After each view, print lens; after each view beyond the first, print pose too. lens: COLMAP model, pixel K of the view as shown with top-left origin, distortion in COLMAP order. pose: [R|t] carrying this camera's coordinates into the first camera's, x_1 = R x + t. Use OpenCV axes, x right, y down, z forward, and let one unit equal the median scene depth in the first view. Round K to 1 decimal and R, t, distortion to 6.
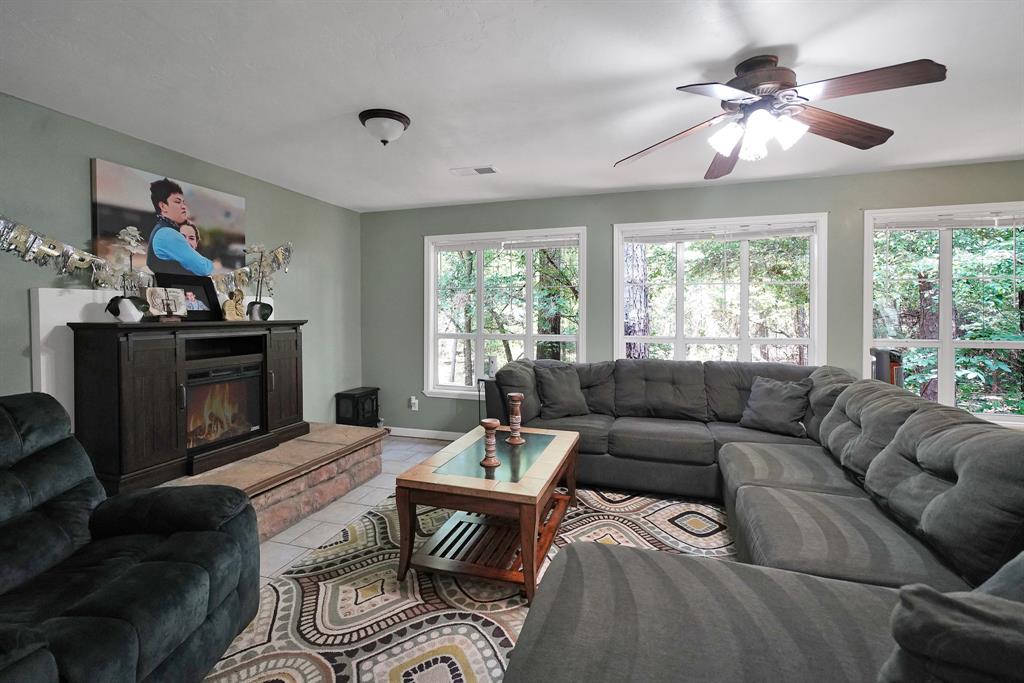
lens RADIAL K [[473.8, 0, 489.5], [0, 473.8, 319.3], [0, 0, 1]] dist [0.003683, 0.000226]
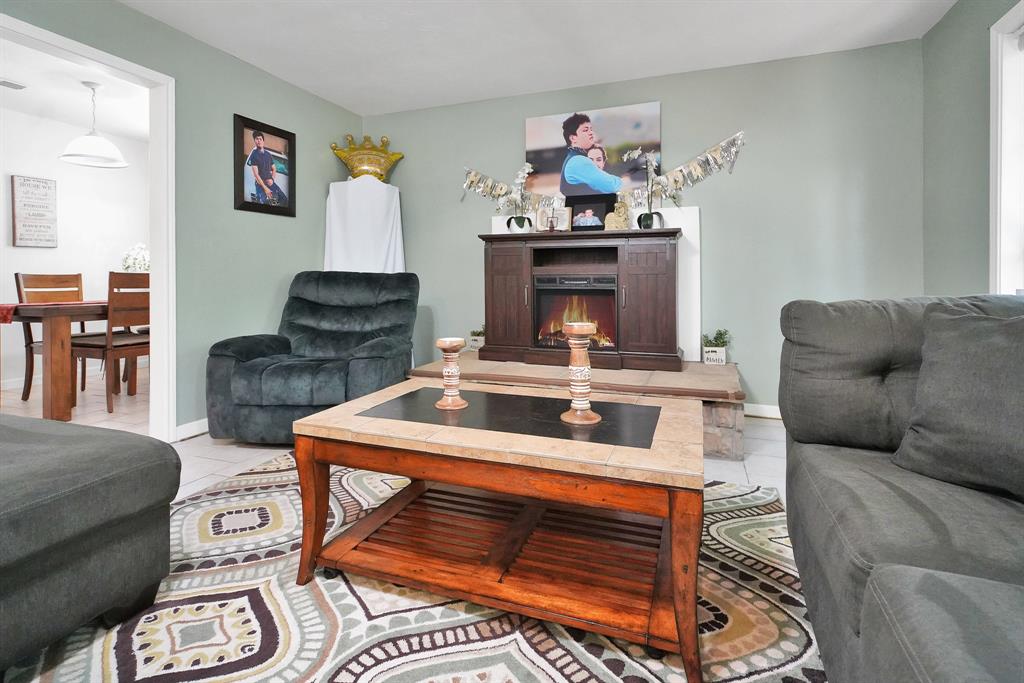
lens RADIAL K [[480.8, 0, 473.5], [0, 480.8, 273.4], [0, 0, 1]] dist [0.003361, 0.000331]
pose [[-0.026792, -0.000240, -0.999641, 0.483814], [-0.014586, 0.999894, 0.000151, 0.093467], [0.999535, 0.014585, -0.026793, 0.774479]]
